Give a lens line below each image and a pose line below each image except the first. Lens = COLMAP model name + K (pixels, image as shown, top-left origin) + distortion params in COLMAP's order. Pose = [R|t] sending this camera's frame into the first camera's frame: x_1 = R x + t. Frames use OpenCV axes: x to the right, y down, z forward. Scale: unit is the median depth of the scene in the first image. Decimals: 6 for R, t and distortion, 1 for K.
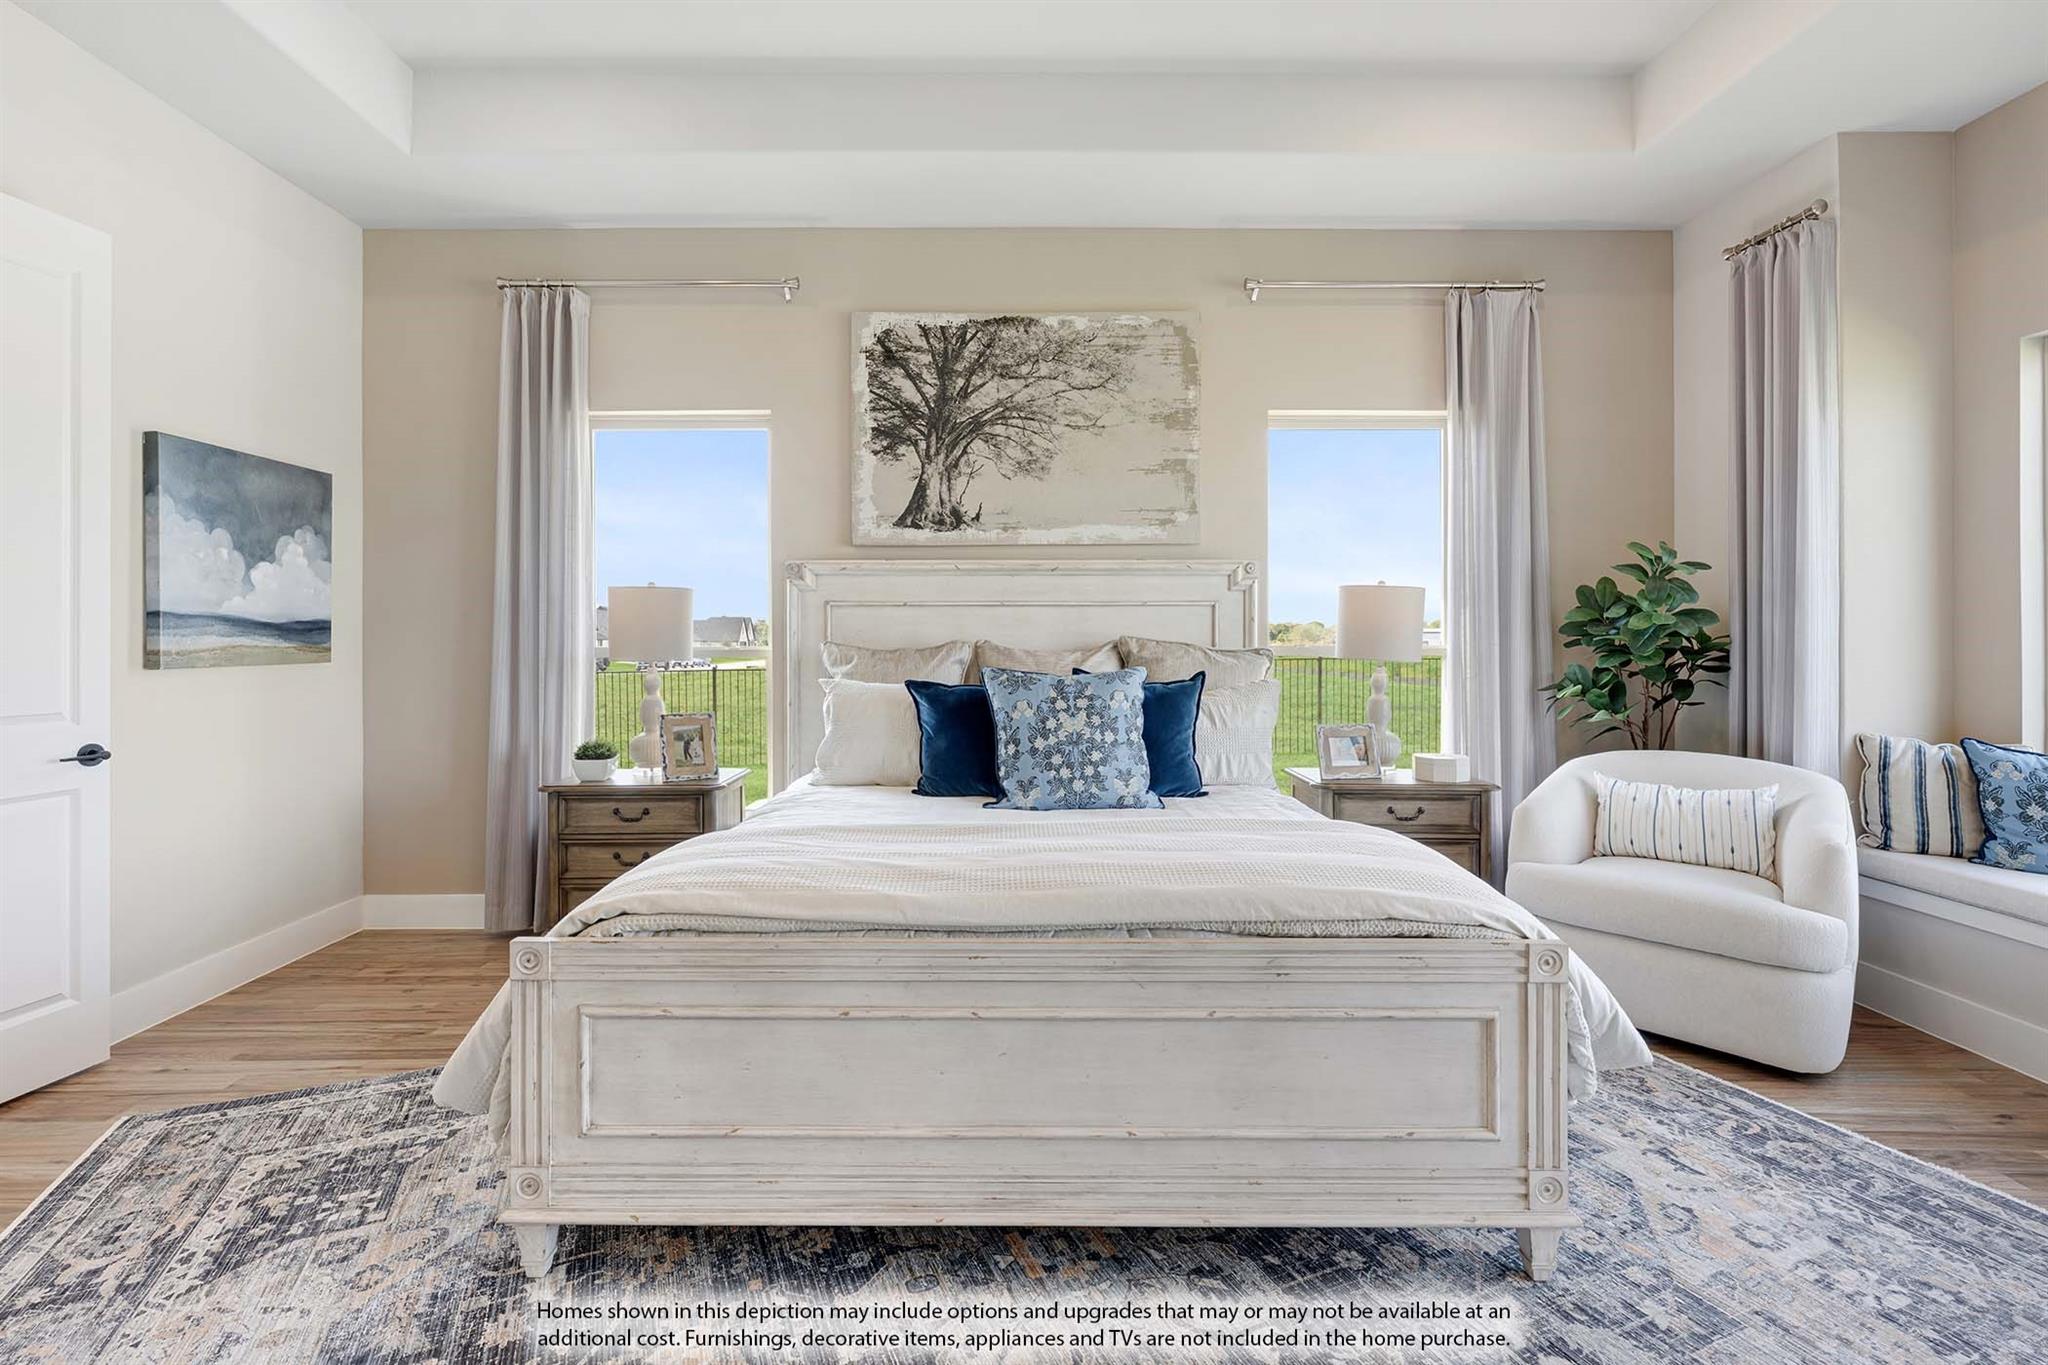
lens RADIAL K [[916.0, 0, 1037.9], [0, 916.0, 643.2], [0, 0, 1]] dist [-0.000795, 0.000183]
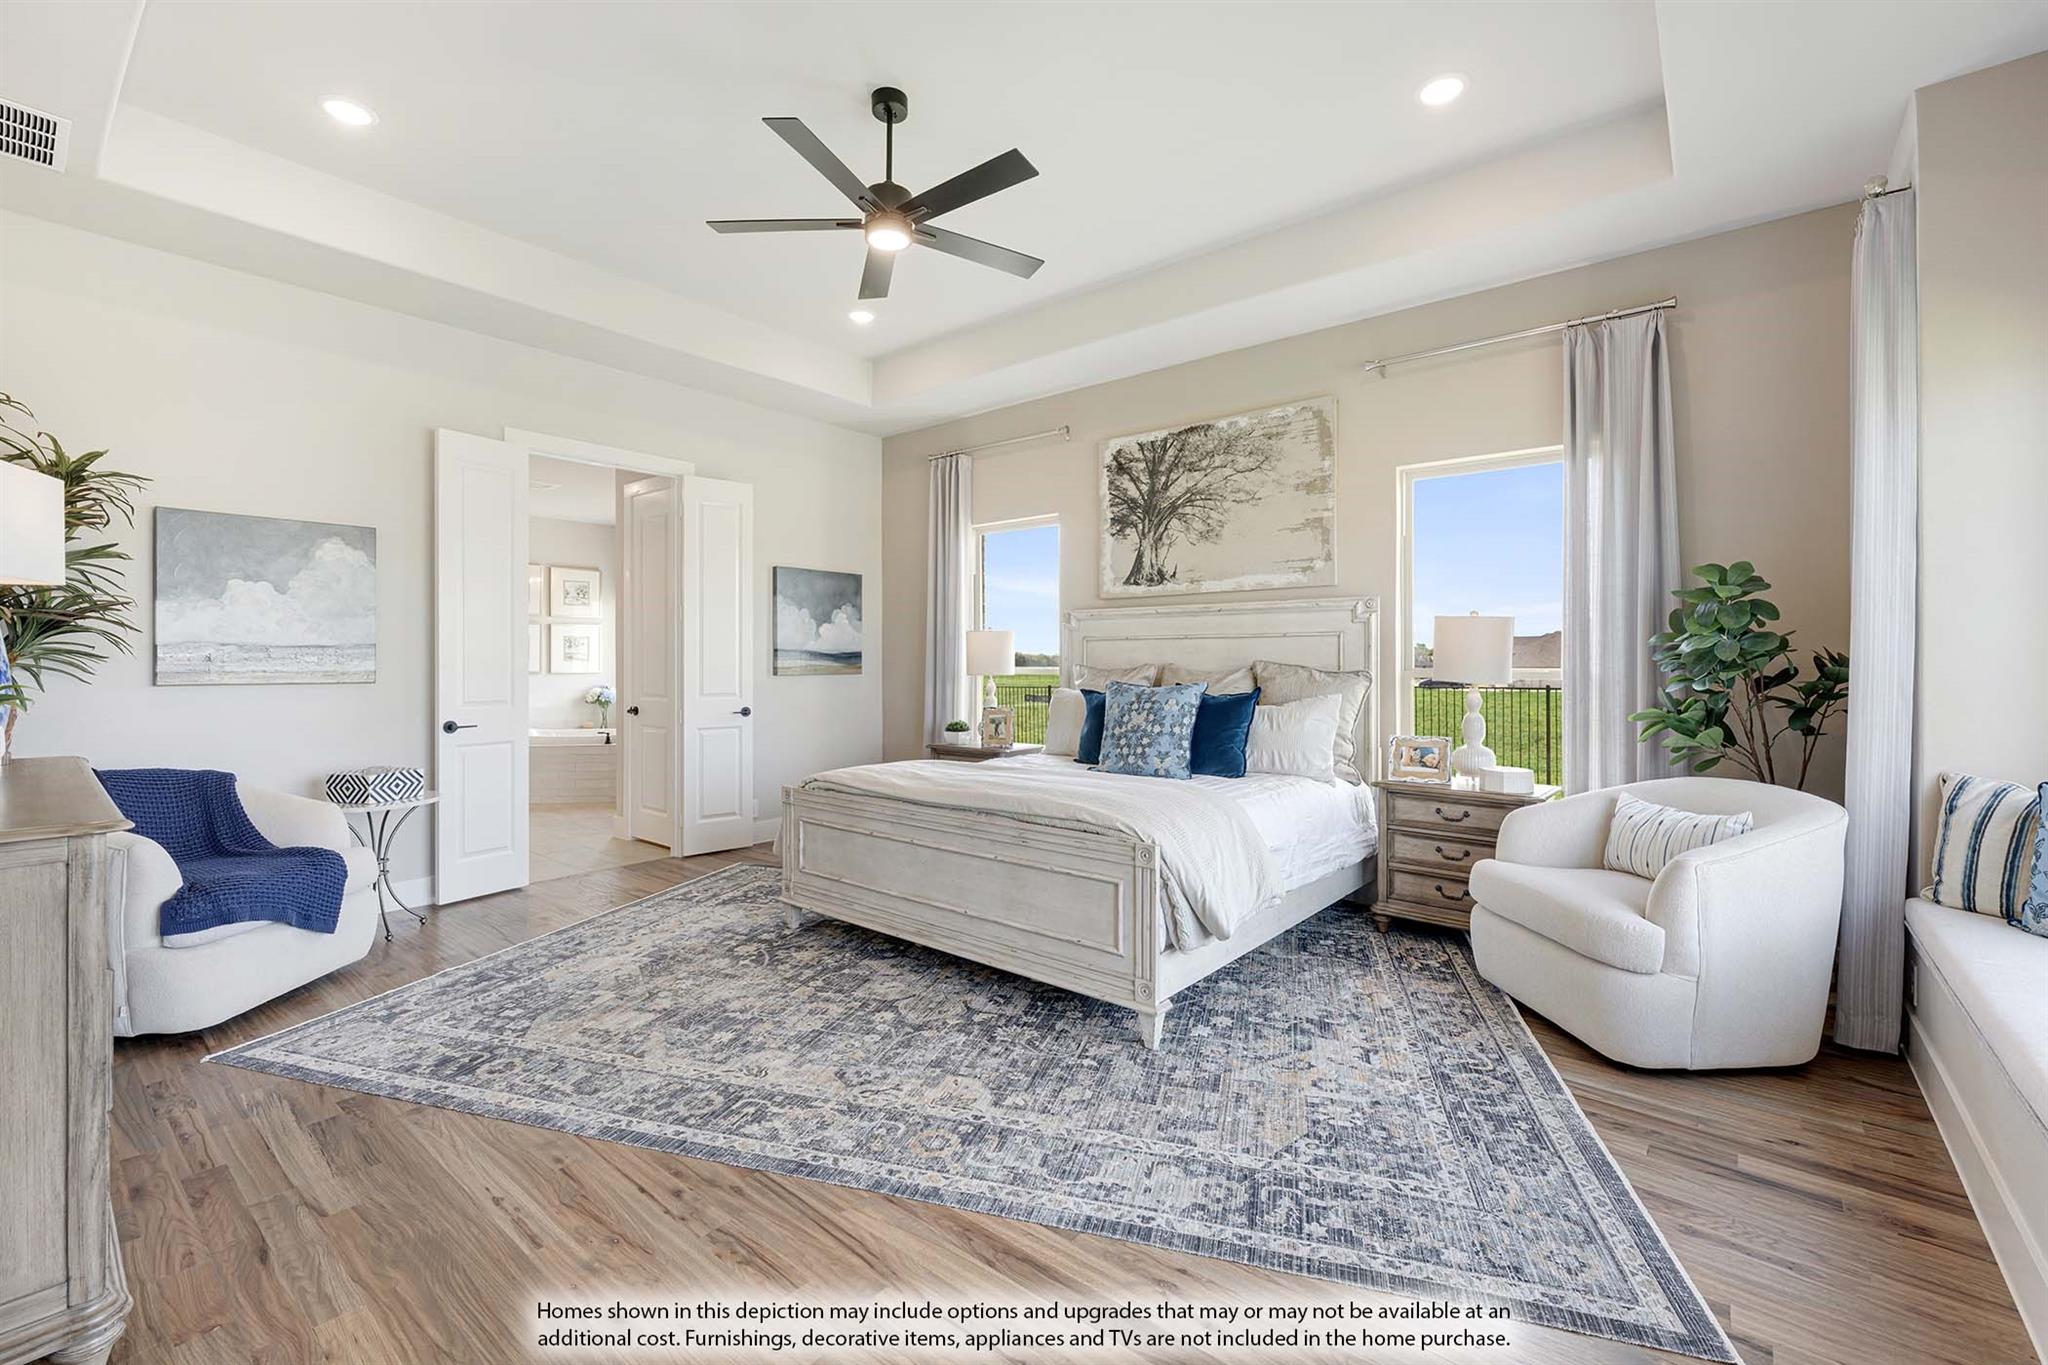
lens RADIAL K [[861.4, 0, 1024.3], [0, 861.4, 671.2], [0, 0, 1]] dist [0.000043, -0.000097]
pose [[0.770420, 0.007939, -0.637487, 0.594584], [-0.005057, 0.999967, 0.006341, 0.001484], [0.637516, -0.001662, 0.770435, -0.150842]]
